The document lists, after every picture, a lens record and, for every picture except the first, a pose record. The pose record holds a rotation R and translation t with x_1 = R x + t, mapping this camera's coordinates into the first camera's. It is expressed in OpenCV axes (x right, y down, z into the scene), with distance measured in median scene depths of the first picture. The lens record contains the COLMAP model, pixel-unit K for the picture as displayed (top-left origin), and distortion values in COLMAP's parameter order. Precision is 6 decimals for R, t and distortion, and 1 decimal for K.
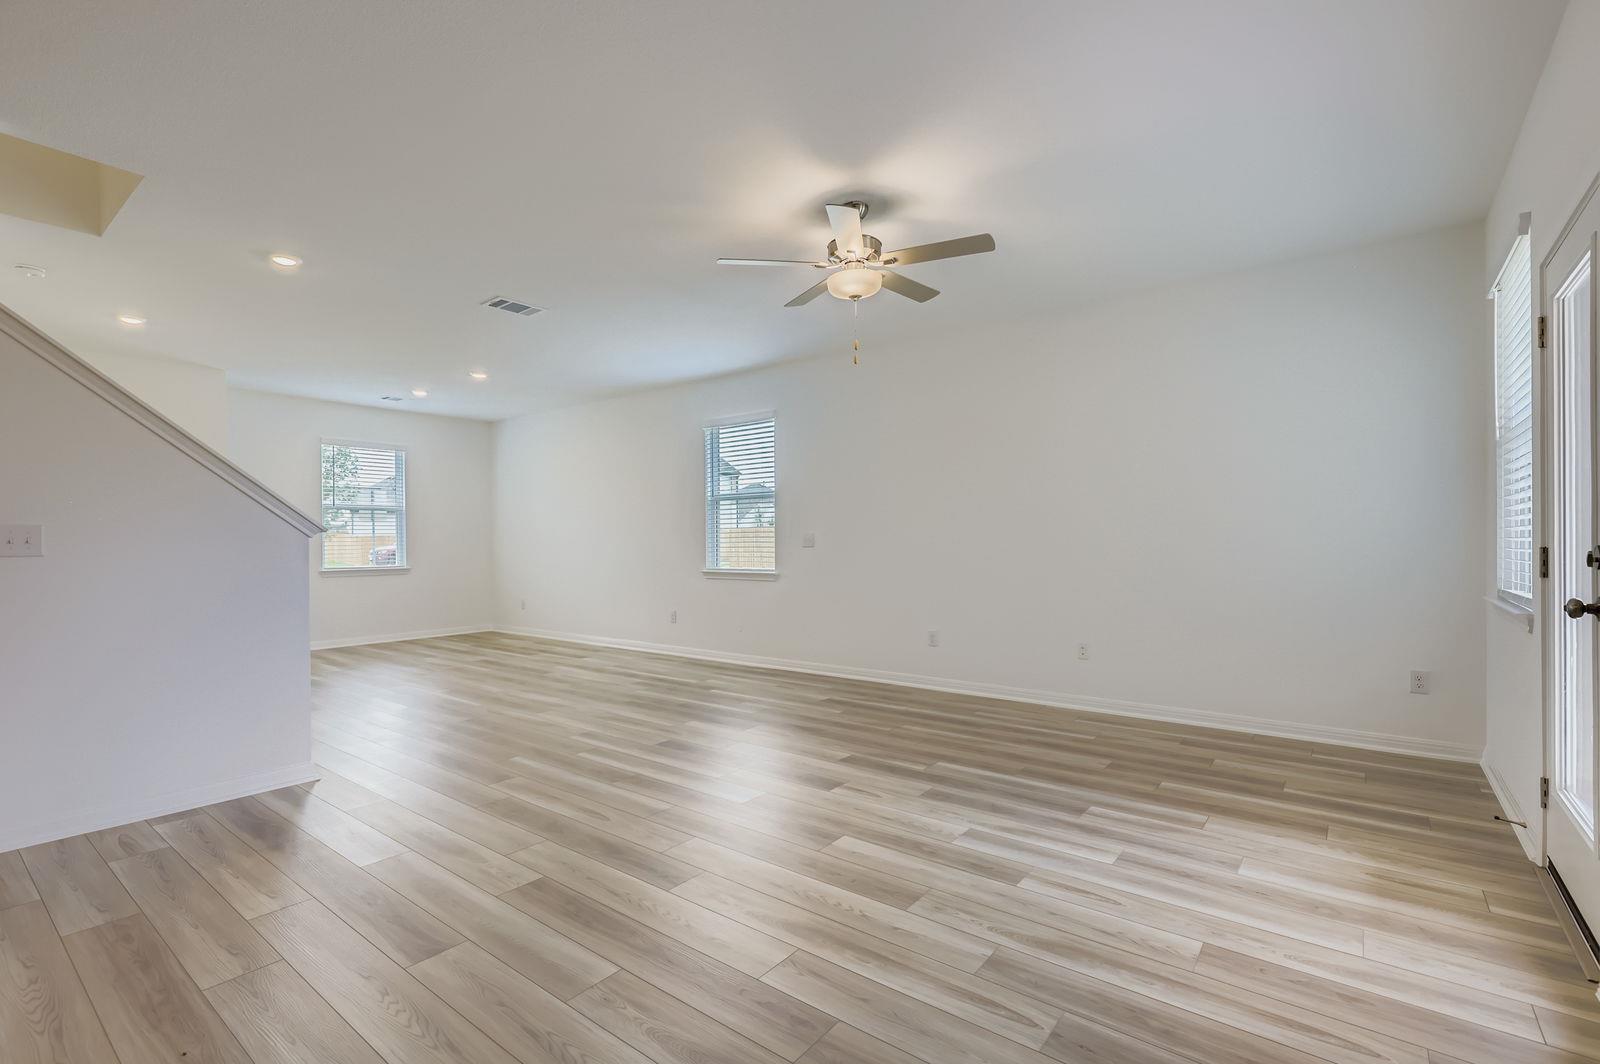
lens RADIAL K [[721.4, 0, 791.5], [0, 721.4, 537.9], [0, 0, 1]] dist [0.014325, -0.000307]
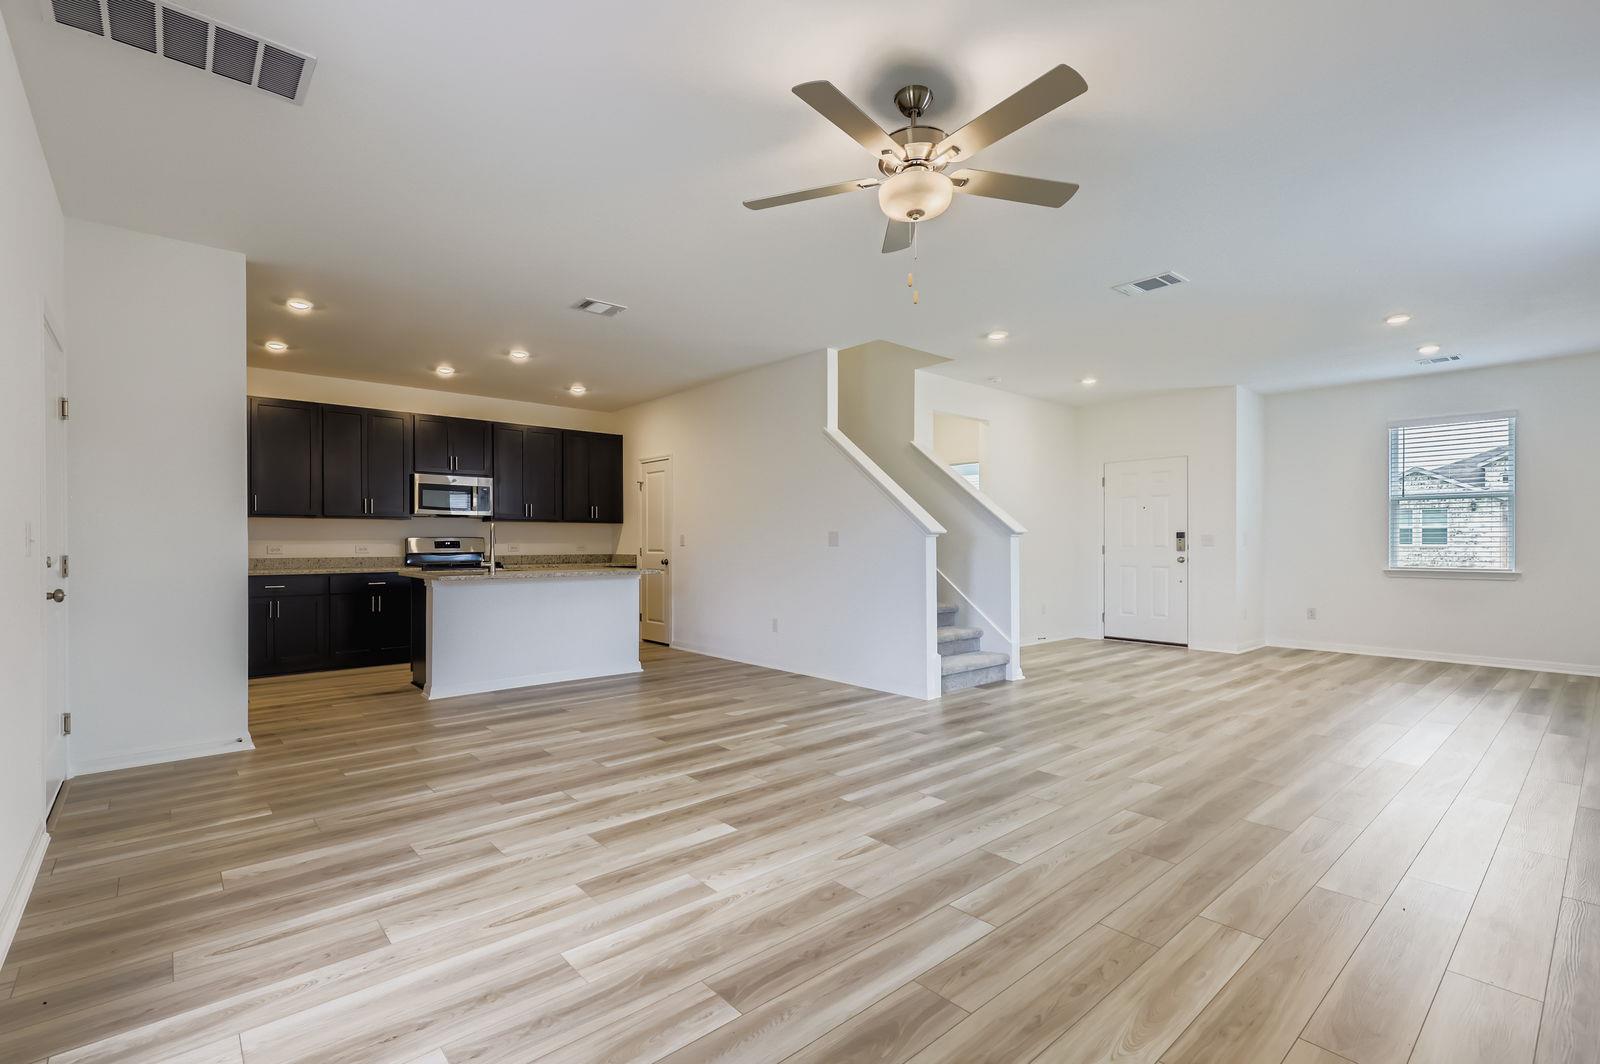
lens RADIAL K [[721.4, 0, 804.5], [0, 721.4, 536.1], [0, 0, 1]] dist [0.014325, -0.000307]
pose [[-0.177965, -0.003854, -0.984029, 1.048035], [0.011196, 0.999920, -0.005941, 0.002187], [0.983973, -0.012074, -0.177907, 1.256986]]
